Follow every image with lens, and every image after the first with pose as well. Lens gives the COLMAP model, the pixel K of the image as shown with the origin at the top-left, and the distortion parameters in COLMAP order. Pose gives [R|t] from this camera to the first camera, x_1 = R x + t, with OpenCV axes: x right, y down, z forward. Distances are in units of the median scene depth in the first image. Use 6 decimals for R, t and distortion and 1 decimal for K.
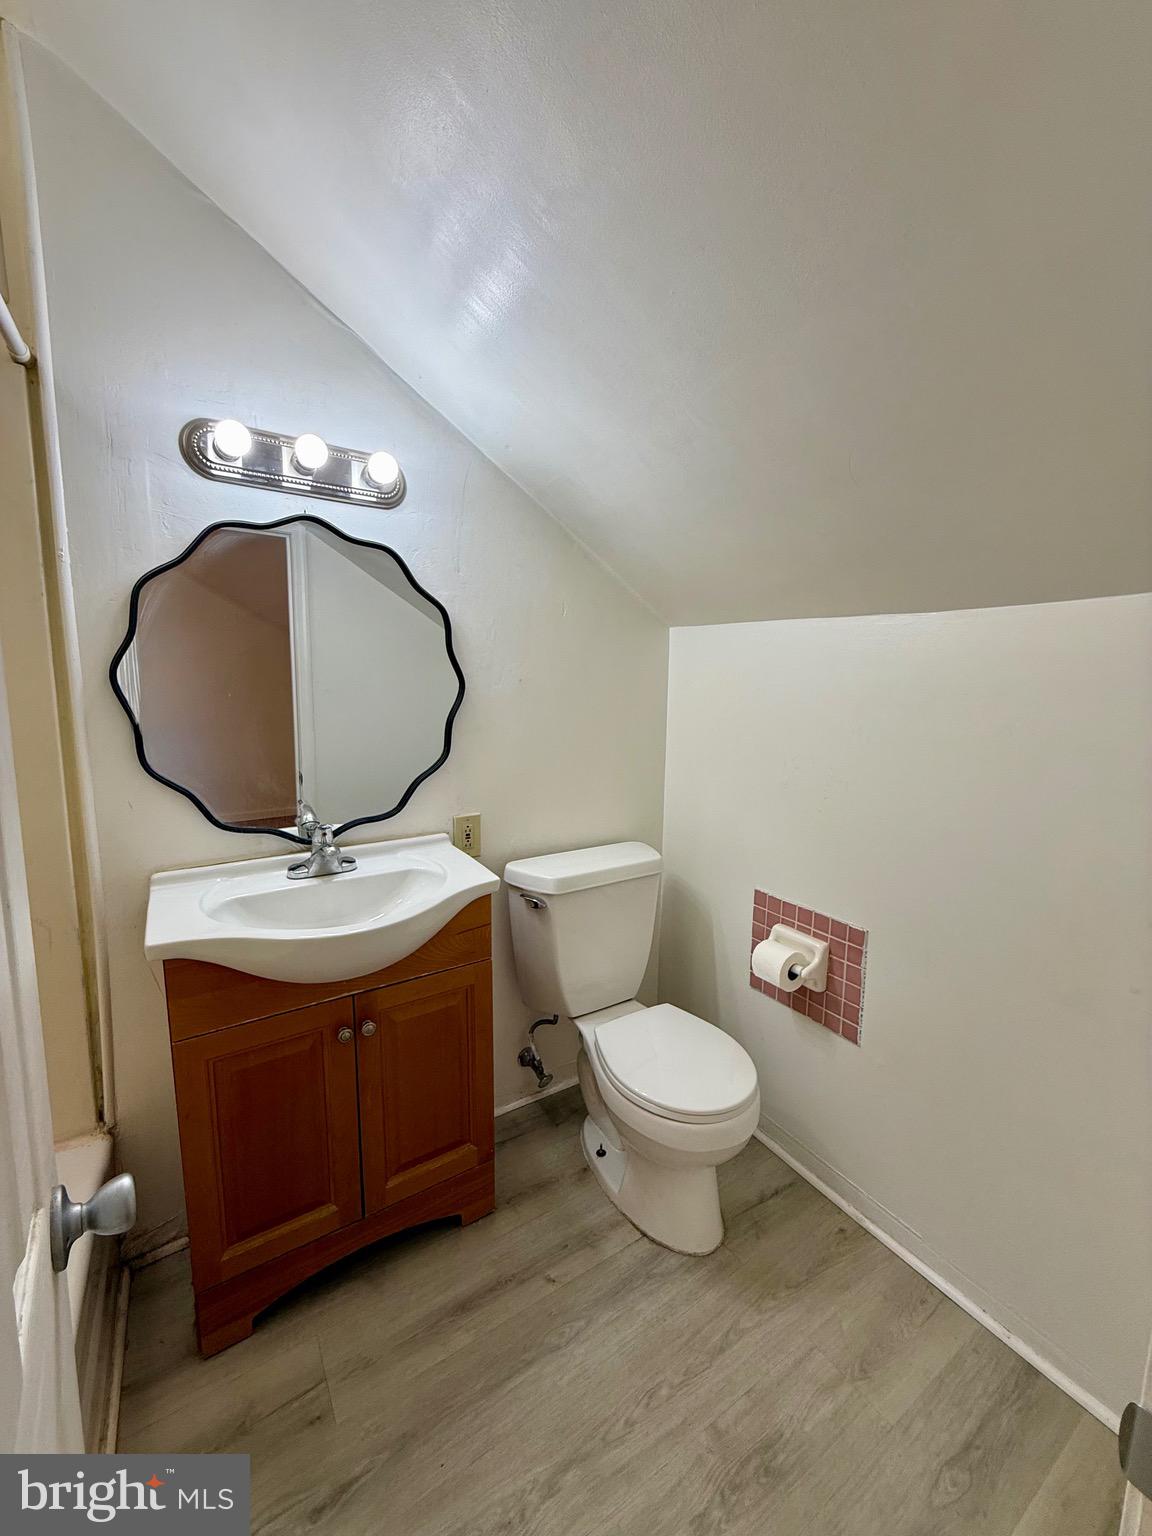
lens RADIAL K [[612.8, 0, 571.9], [0, 612.8, 762.9], [0, 0, 1]] dist [0.000150, -0.000291]
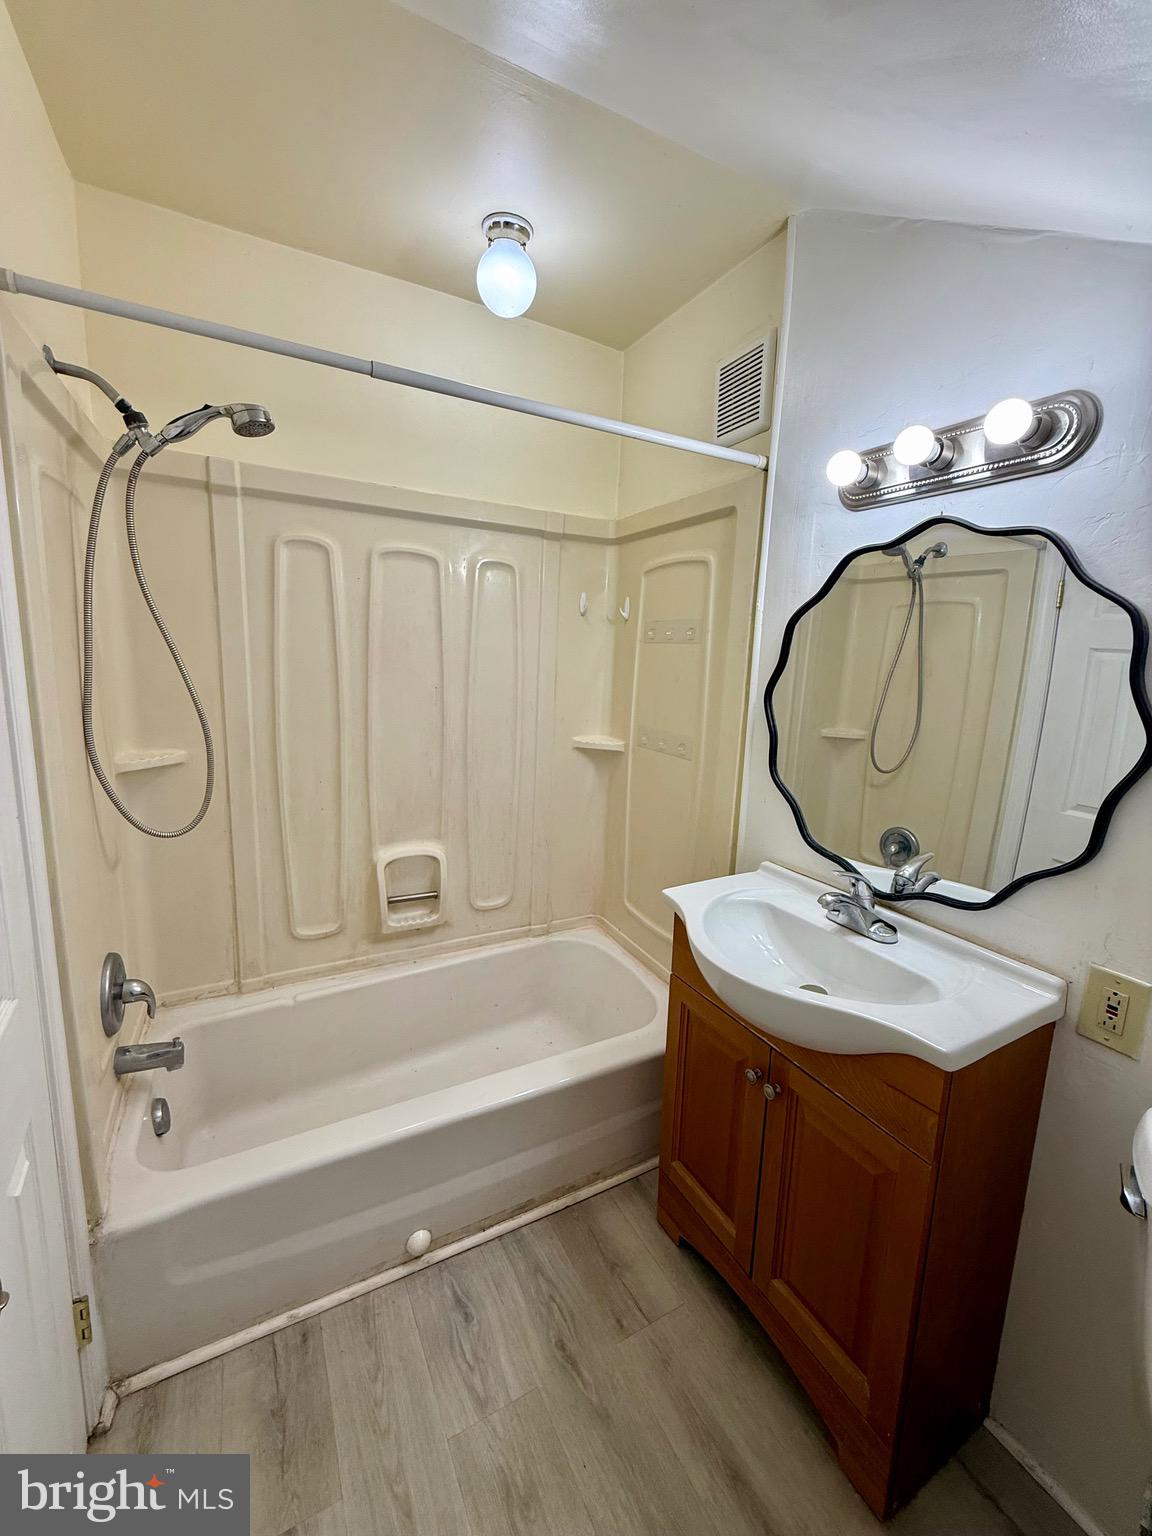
lens RADIAL K [[612.8, 0, 571.9], [0, 612.8, 762.9], [0, 0, 1]] dist [0.000150, -0.000291]
pose [[-0.082832, 0.151649, -0.984958, 0.504722], [-0.173687, 0.971031, 0.164111, -0.137649], [0.981311, 0.184668, -0.054093, 0.655259]]
